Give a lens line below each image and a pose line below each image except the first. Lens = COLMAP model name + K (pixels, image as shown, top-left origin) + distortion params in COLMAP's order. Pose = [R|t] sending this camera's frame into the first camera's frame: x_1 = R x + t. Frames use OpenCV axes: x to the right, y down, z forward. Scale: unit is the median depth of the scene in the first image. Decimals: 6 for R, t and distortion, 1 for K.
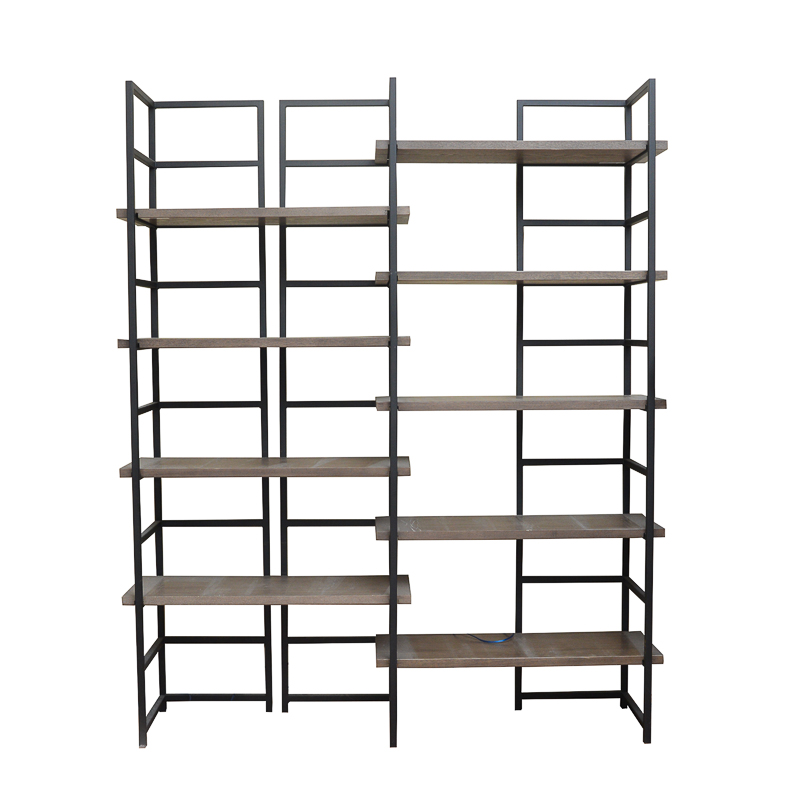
lens RADIAL K [[1251.7, 0, 400.0], [0, 1251.7, 400.0], [0, 0, 1]] dist [-0.122399, -0.017908]
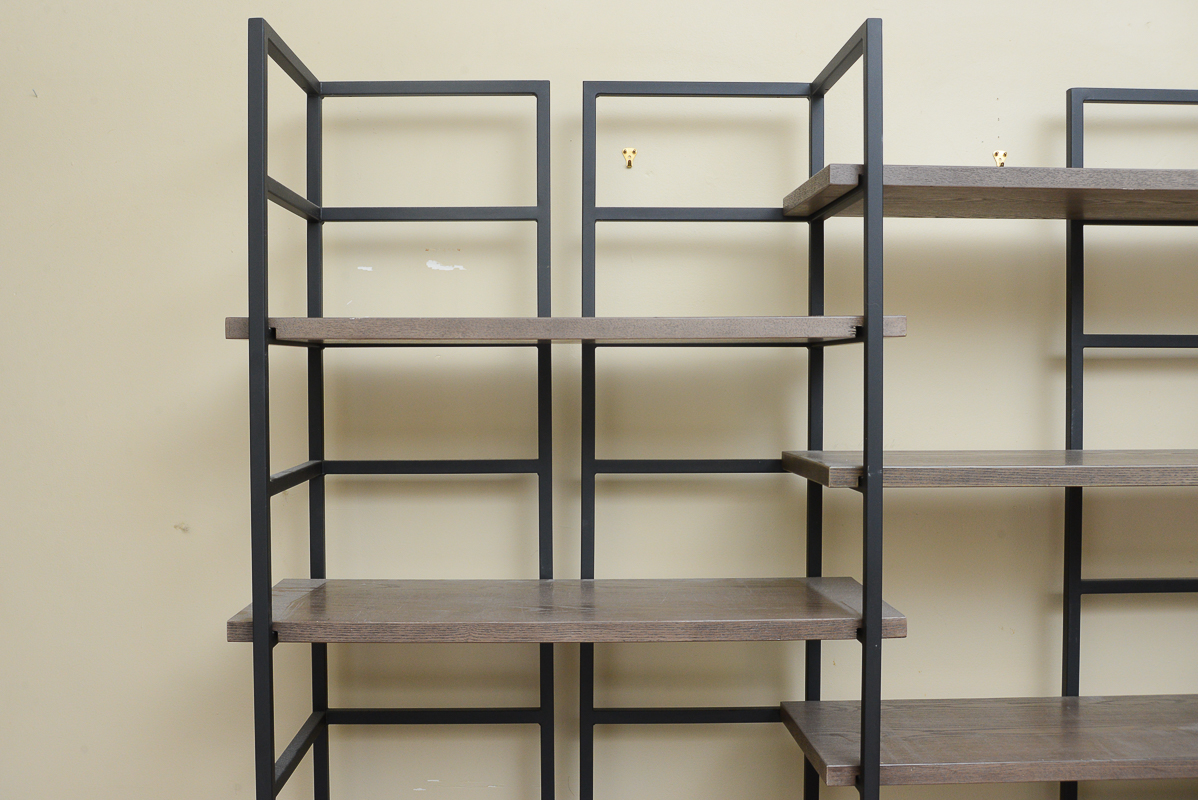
lens RADIAL K [[1216.4, 0, 599.0], [0, 1216.4, 400.0], [0, 0, 1]] dist [-0.079747, 0.015146]
pose [[0.999901, 0.002413, 0.013895, -0.097720], [-0.001967, 0.999485, -0.032028, -0.104586], [-0.013965, 0.031997, 0.999390, 0.540932]]
